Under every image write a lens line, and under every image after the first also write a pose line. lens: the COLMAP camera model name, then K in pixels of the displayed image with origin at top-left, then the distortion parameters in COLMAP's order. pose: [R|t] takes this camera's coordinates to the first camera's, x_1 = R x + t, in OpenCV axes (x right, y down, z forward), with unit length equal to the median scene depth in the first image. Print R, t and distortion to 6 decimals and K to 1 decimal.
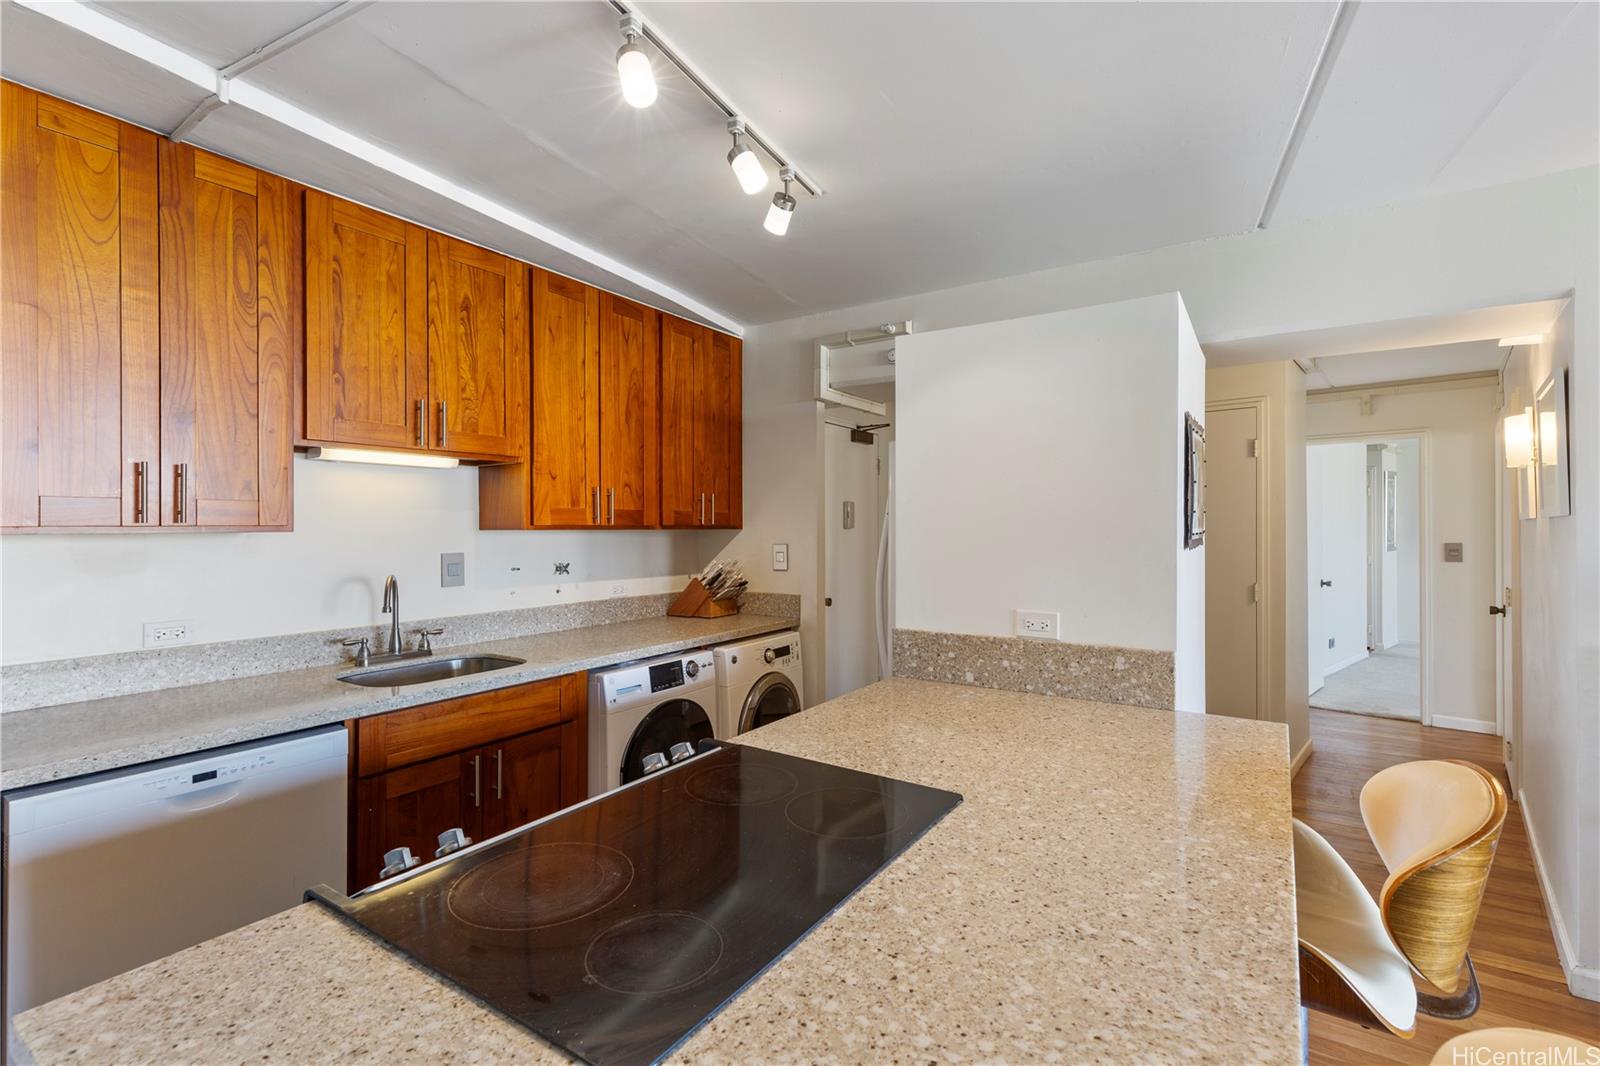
lens RADIAL K [[709.9, 0, 831.5], [0, 709.9, 525.9], [0, 0, 1]] dist [0.001246, 0.000071]
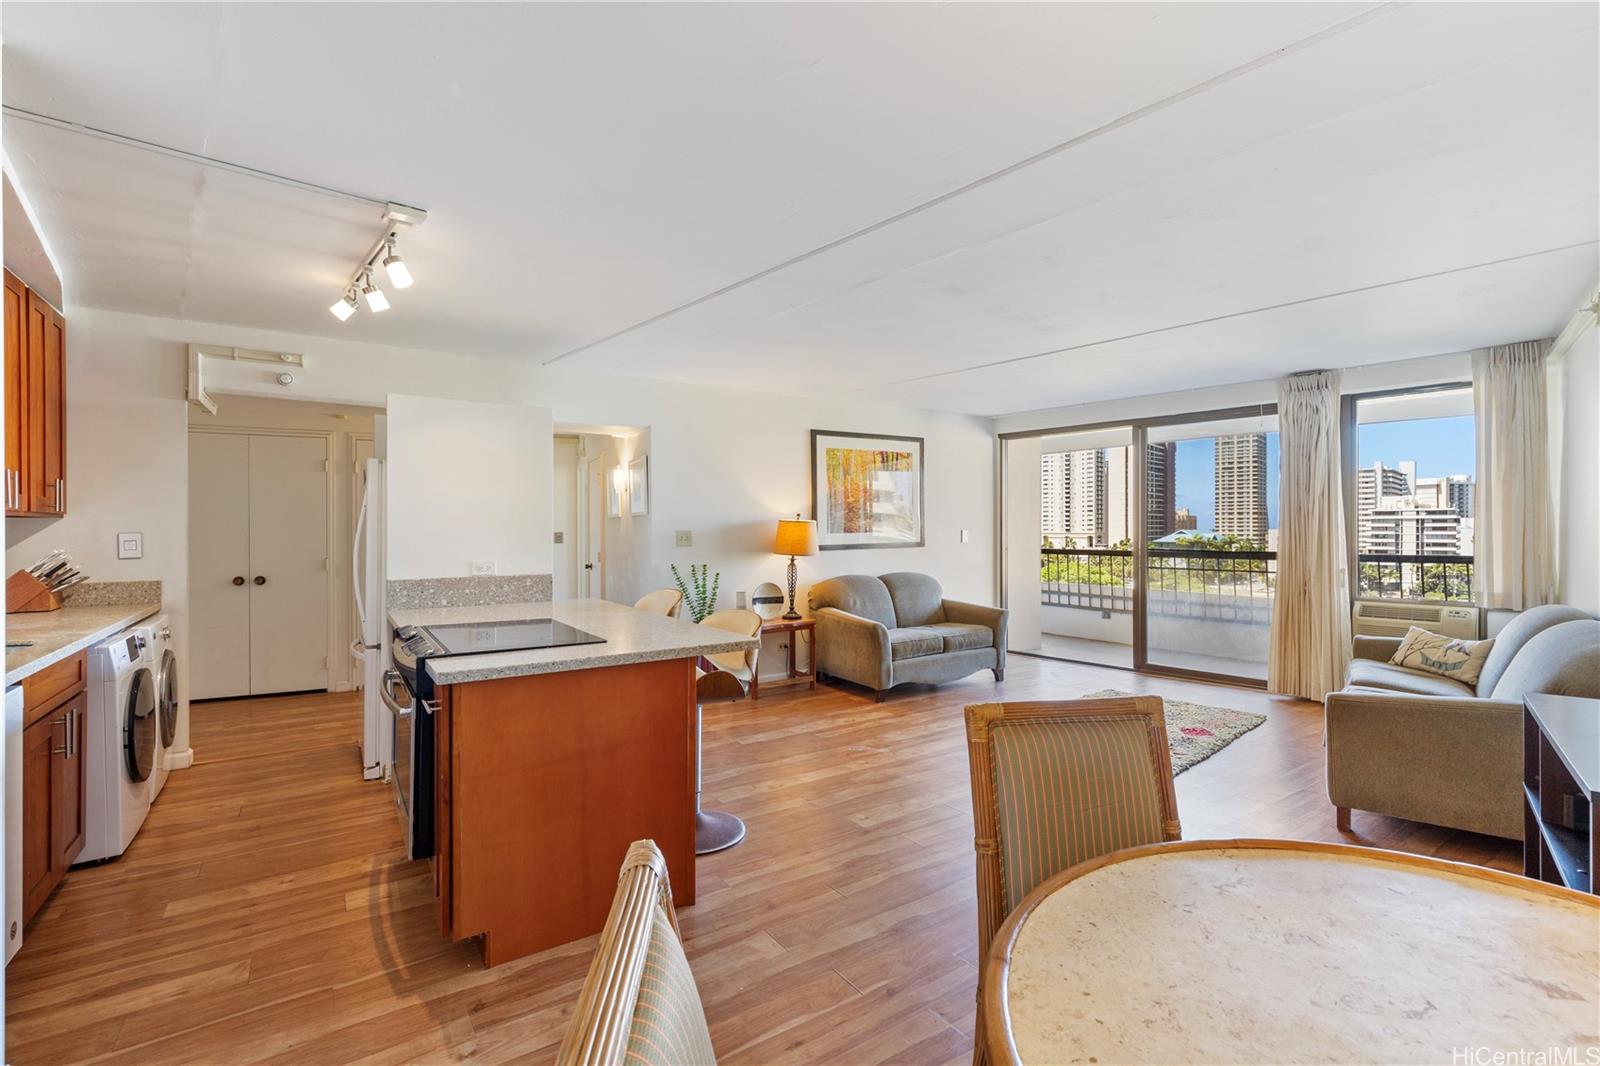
lens RADIAL K [[754.8, 0, 796.7], [0, 754.8, 527.4], [0, 0, 1]] dist [-0.000675, -0.000134]
pose [[0.408376, 0.000787, 0.912813, -0.565259], [0.002988, 0.999993, -0.002199, 0.019512], [-0.912809, 0.003625, 0.408371, -0.262904]]
